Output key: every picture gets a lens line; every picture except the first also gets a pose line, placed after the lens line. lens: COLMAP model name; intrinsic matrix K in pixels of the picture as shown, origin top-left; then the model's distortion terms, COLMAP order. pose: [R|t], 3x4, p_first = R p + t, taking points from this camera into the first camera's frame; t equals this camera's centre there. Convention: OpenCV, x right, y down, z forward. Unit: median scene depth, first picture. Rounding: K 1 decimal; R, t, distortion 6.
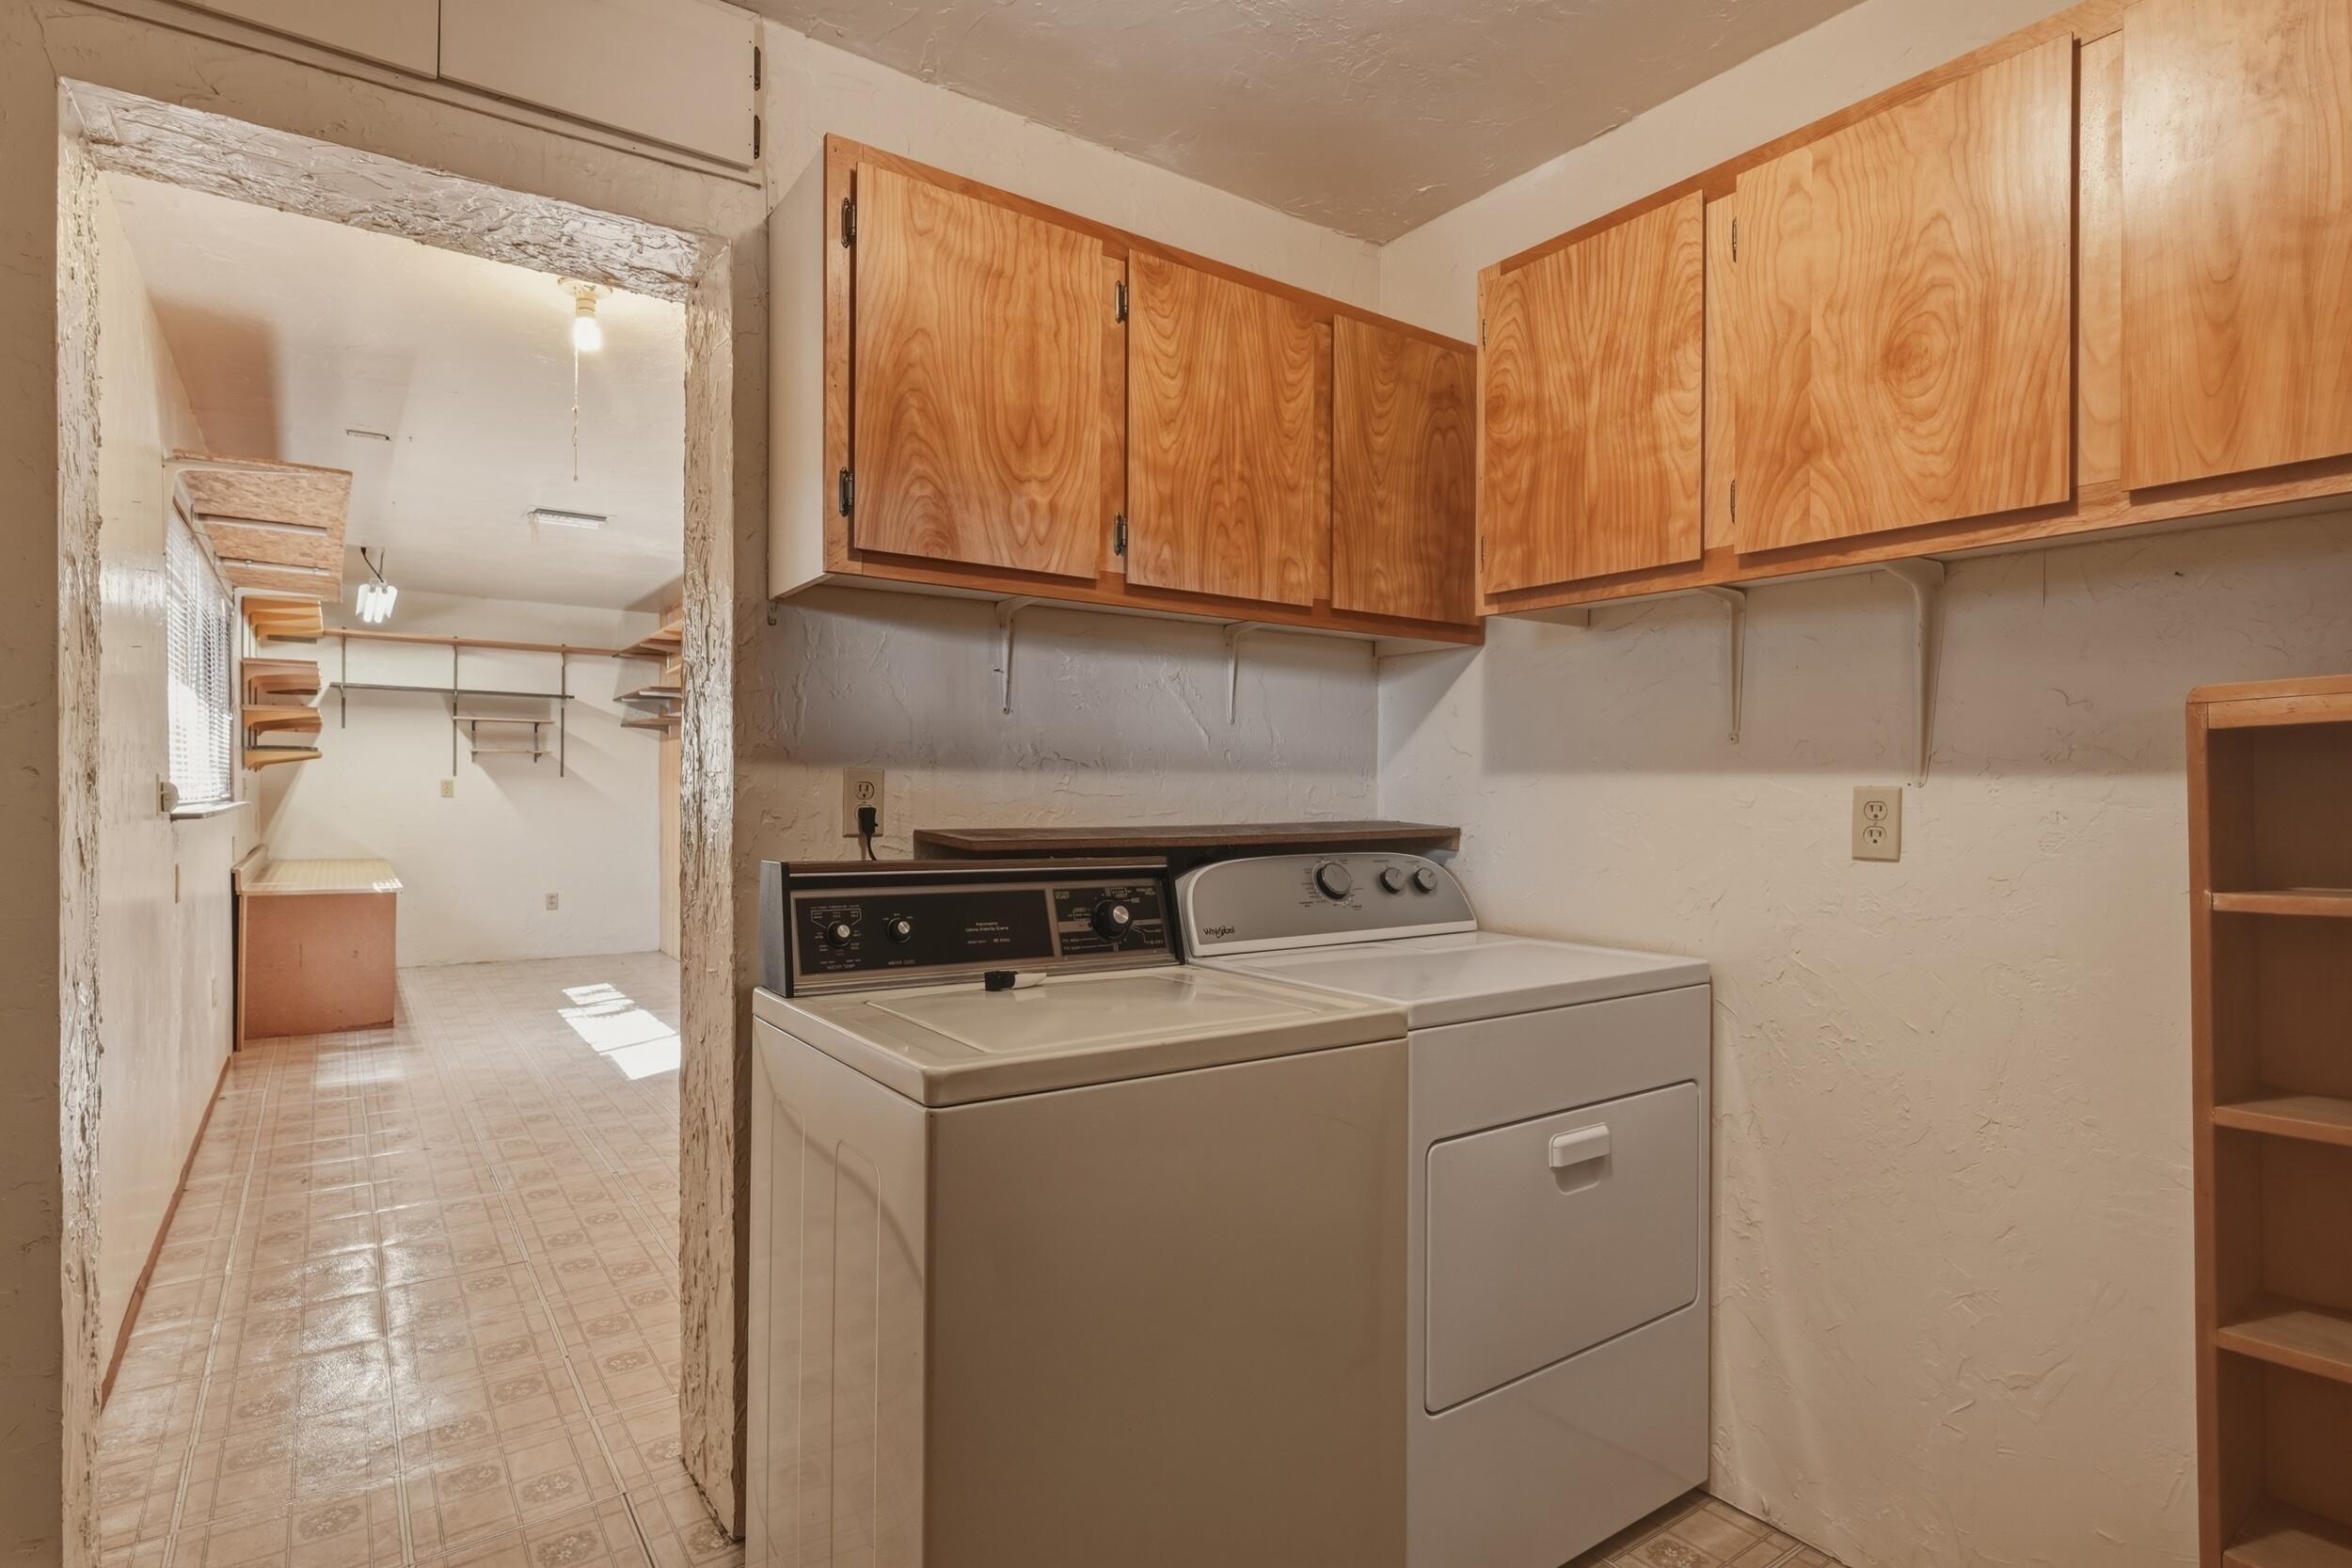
lens RADIAL K [[1215.5, 0, 1176.0], [0, 1215.5, 784.0], [0, 0, 1]] dist [-0.000864, 0.000120]
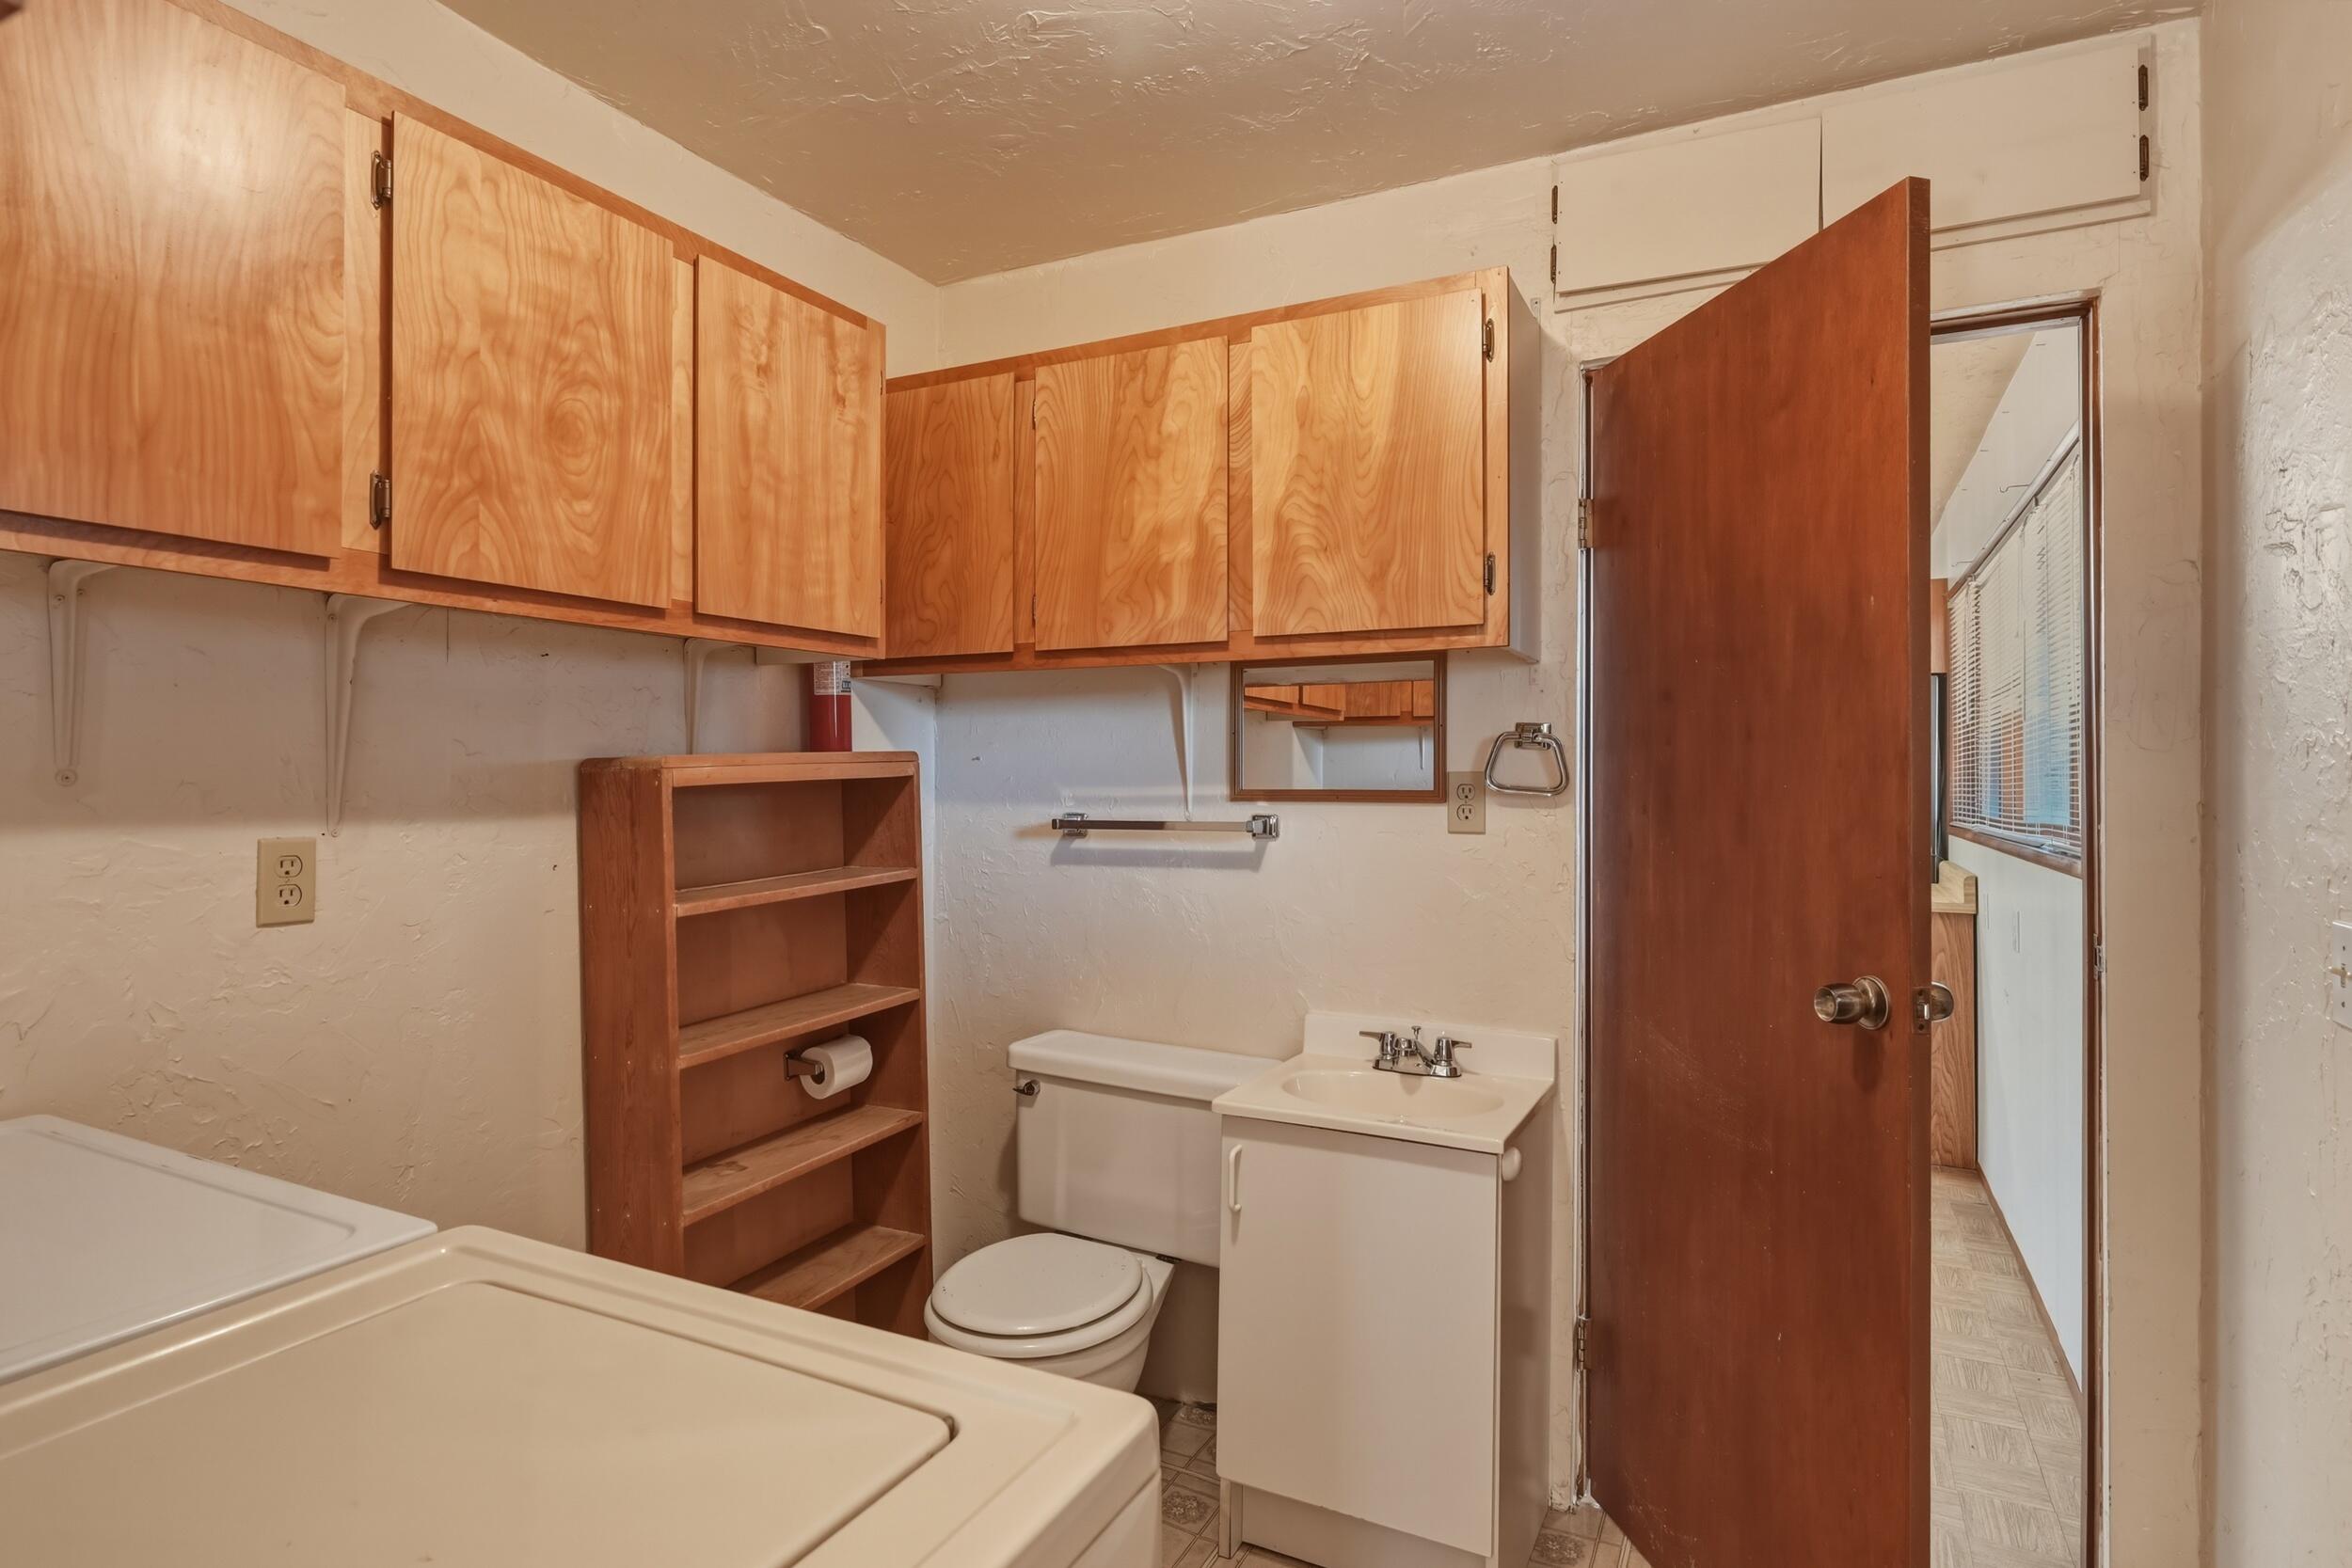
lens RADIAL K [[1215.5, 0, 1176.0], [0, 1215.5, 784.0], [0, 0, 1]] dist [-0.000864, 0.000120]
pose [[-0.465342, -0.012159, 0.885047, -0.509679], [-0.004773, 0.999926, 0.011228, -0.052650], [-0.885118, 0.001000, -0.465366, 0.891472]]
